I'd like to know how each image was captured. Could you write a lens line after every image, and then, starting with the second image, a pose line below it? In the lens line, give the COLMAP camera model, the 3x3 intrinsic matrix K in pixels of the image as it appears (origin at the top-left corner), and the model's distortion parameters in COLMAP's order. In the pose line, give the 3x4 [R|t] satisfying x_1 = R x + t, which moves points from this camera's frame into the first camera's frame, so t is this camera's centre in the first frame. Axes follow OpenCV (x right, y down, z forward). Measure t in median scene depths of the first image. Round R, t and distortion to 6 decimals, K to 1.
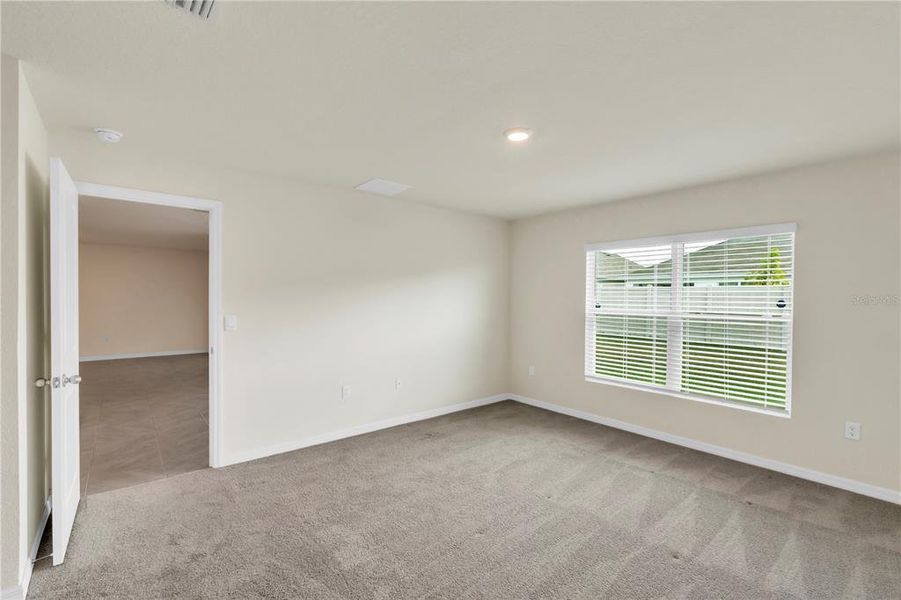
lens RADIAL K [[389.7, 0, 450.5], [0, 389.7, 300.0], [0, 0, 1]] dist [-0.005197, 0.000003]
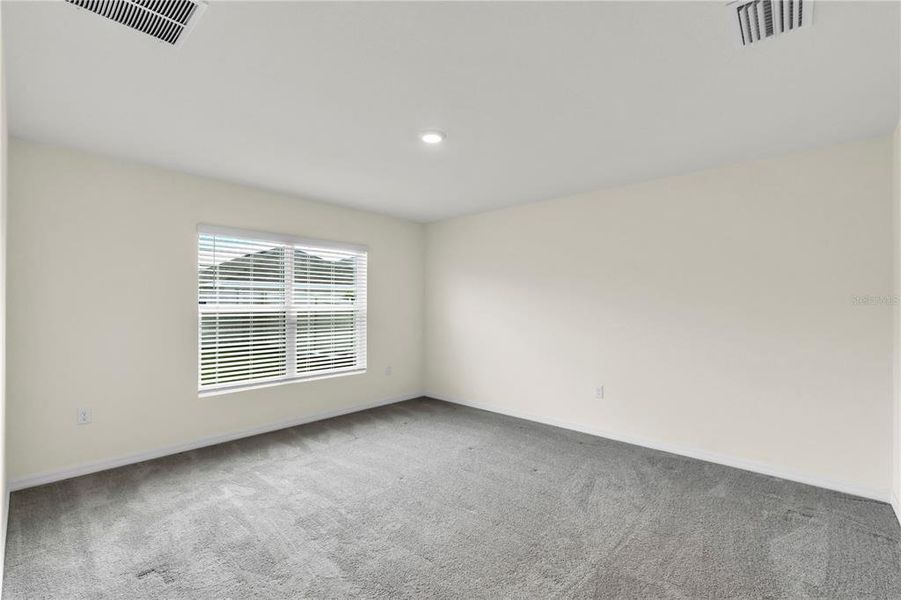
lens RADIAL K [[389.7, 0, 450.5], [0, 389.7, 300.0], [0, 0, 1]] dist [-0.005197, 0.000003]
pose [[-0.067899, -0.023407, 0.997418, -0.569240], [0.001193, 0.999722, 0.023543, -0.012475], [-0.997691, 0.002789, -0.067852, 0.651076]]
